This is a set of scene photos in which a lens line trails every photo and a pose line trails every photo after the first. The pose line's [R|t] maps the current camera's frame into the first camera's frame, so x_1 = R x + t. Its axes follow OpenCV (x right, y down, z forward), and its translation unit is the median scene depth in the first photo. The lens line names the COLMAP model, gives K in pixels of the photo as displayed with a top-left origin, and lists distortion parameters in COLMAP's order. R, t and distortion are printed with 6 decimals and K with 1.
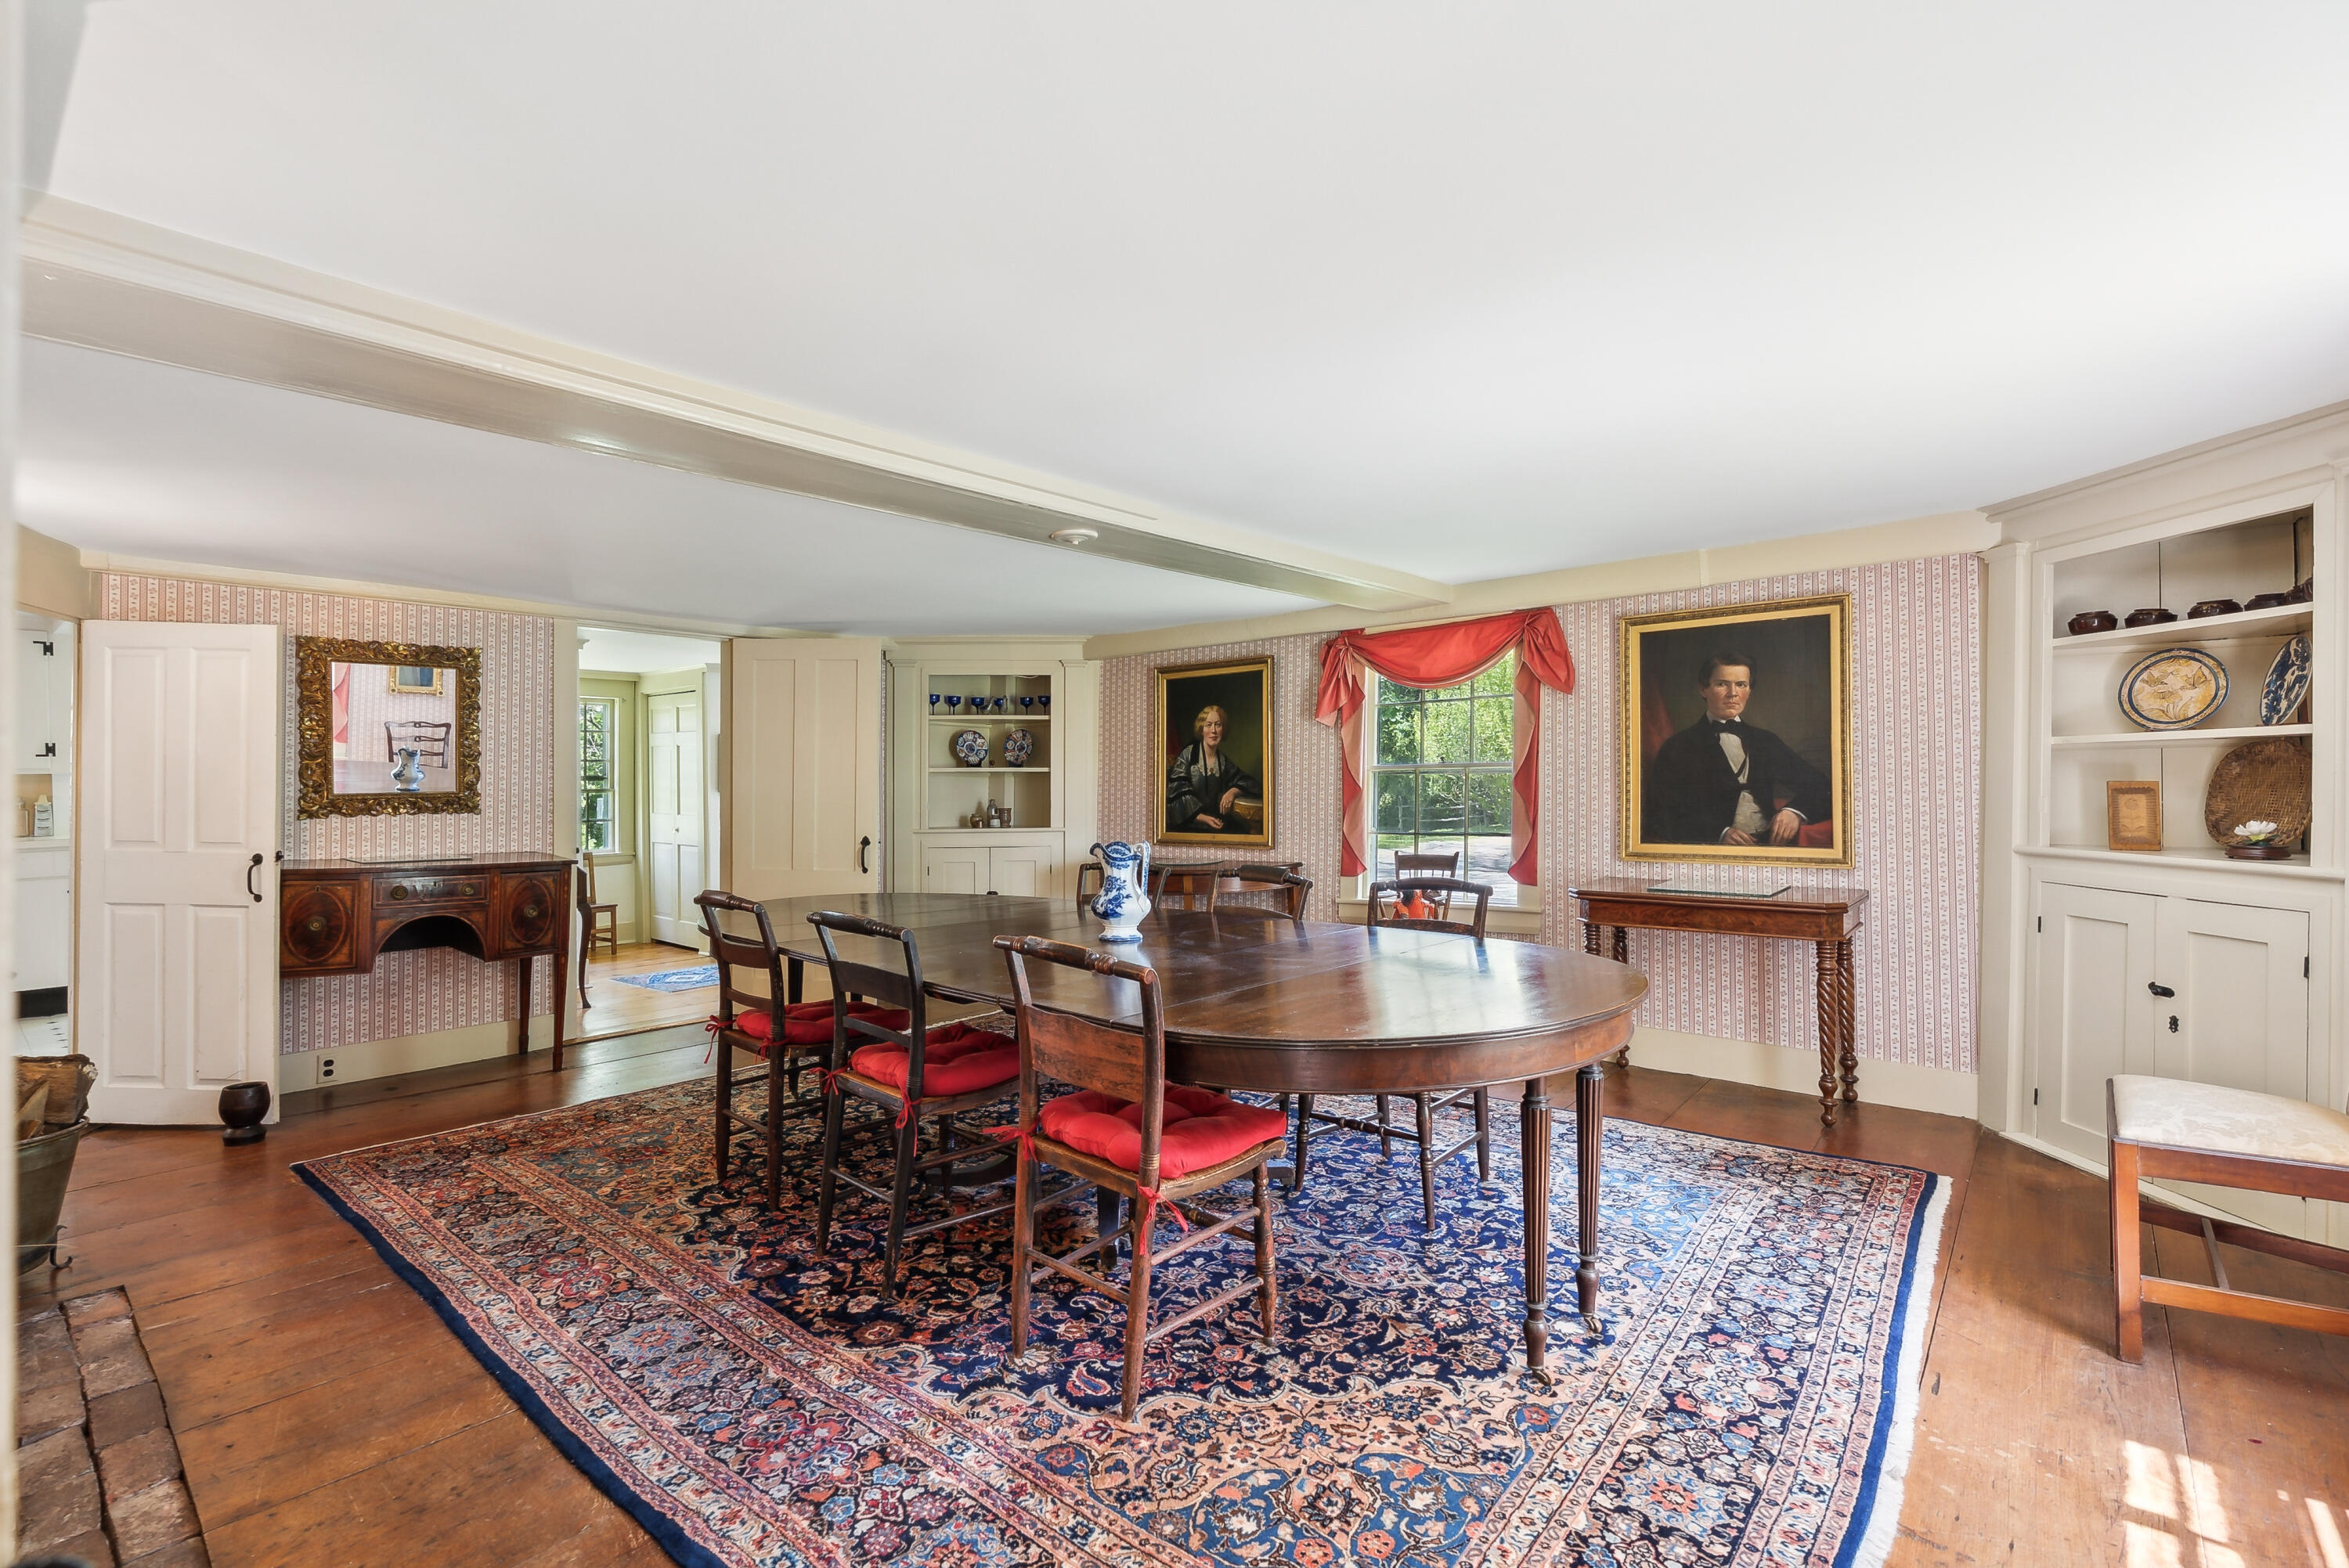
lens RADIAL K [[1069.0, 0, 1166.1], [0, 1069.0, 775.6], [0, 0, 1]] dist [-0.004505, 0.000008]
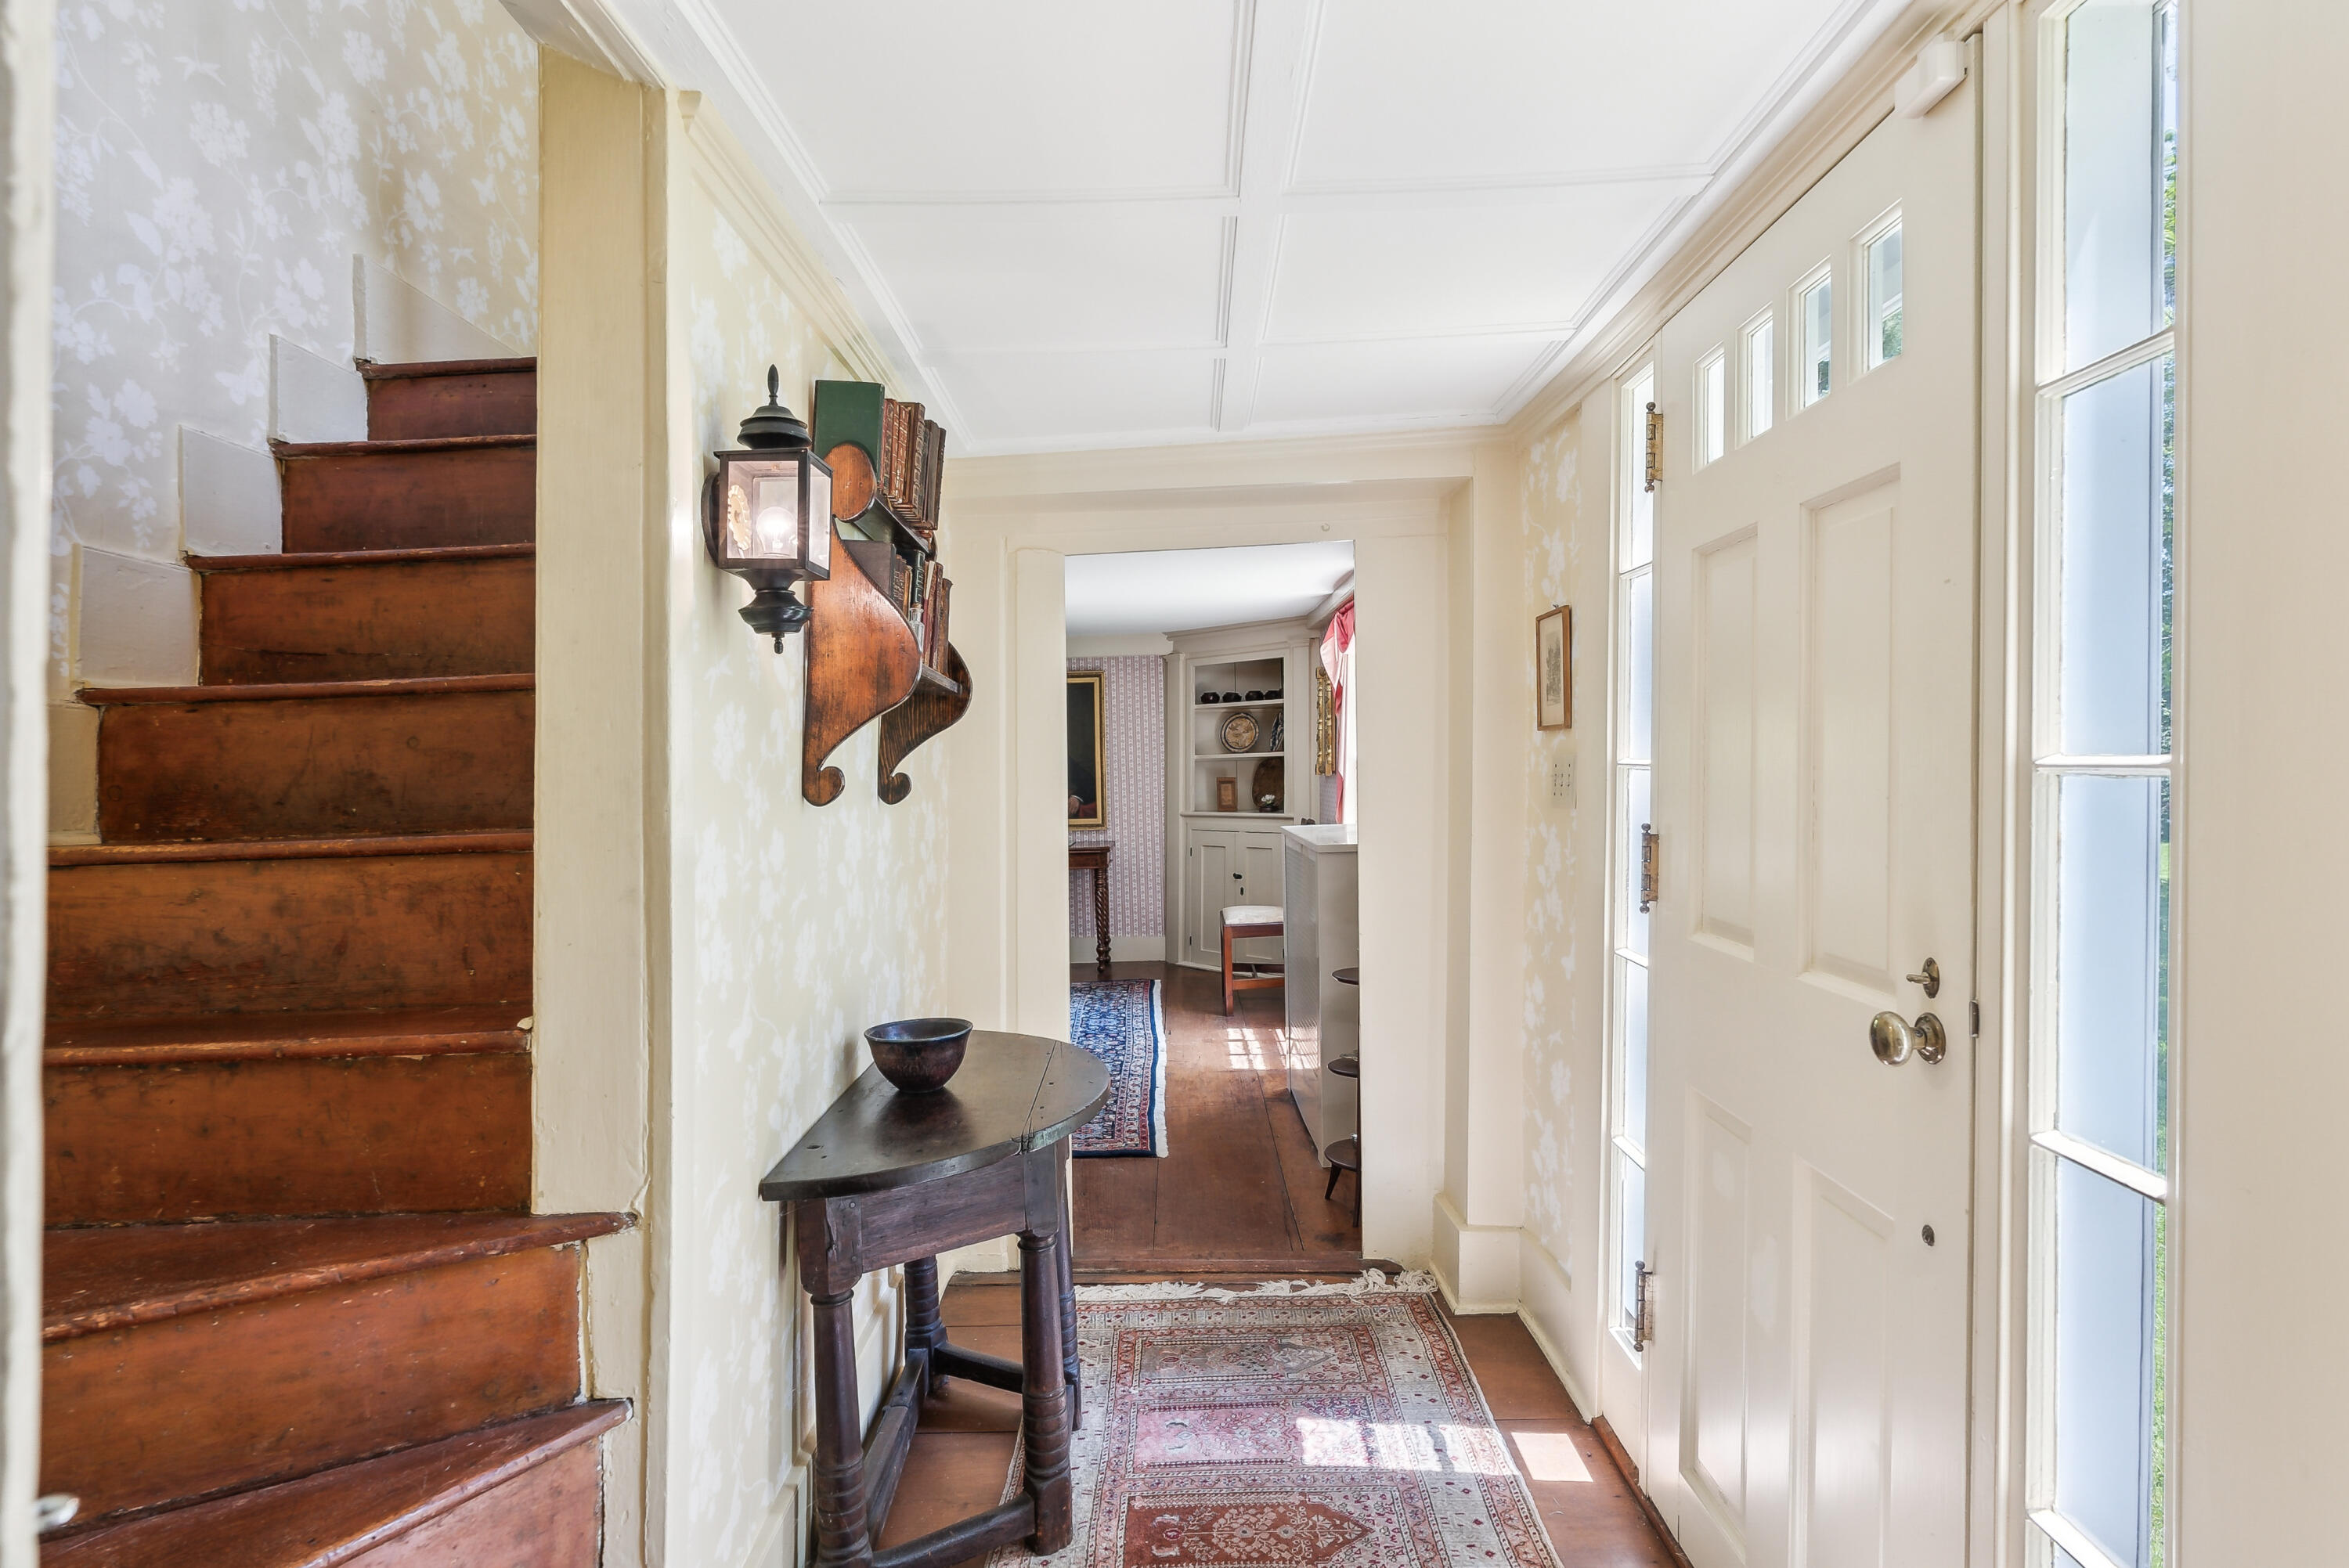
lens RADIAL K [[1217.3, 0, 1175.1], [0, 1217.3, 784.0], [0, 0, 1]] dist [0.000269, 0.000000]
pose [[0.764183, -0.011471, 0.644898, -0.642438], [0.008799, 0.999934, 0.007361, -0.000704], [-0.644940, 0.000049, 0.764233, -0.688304]]
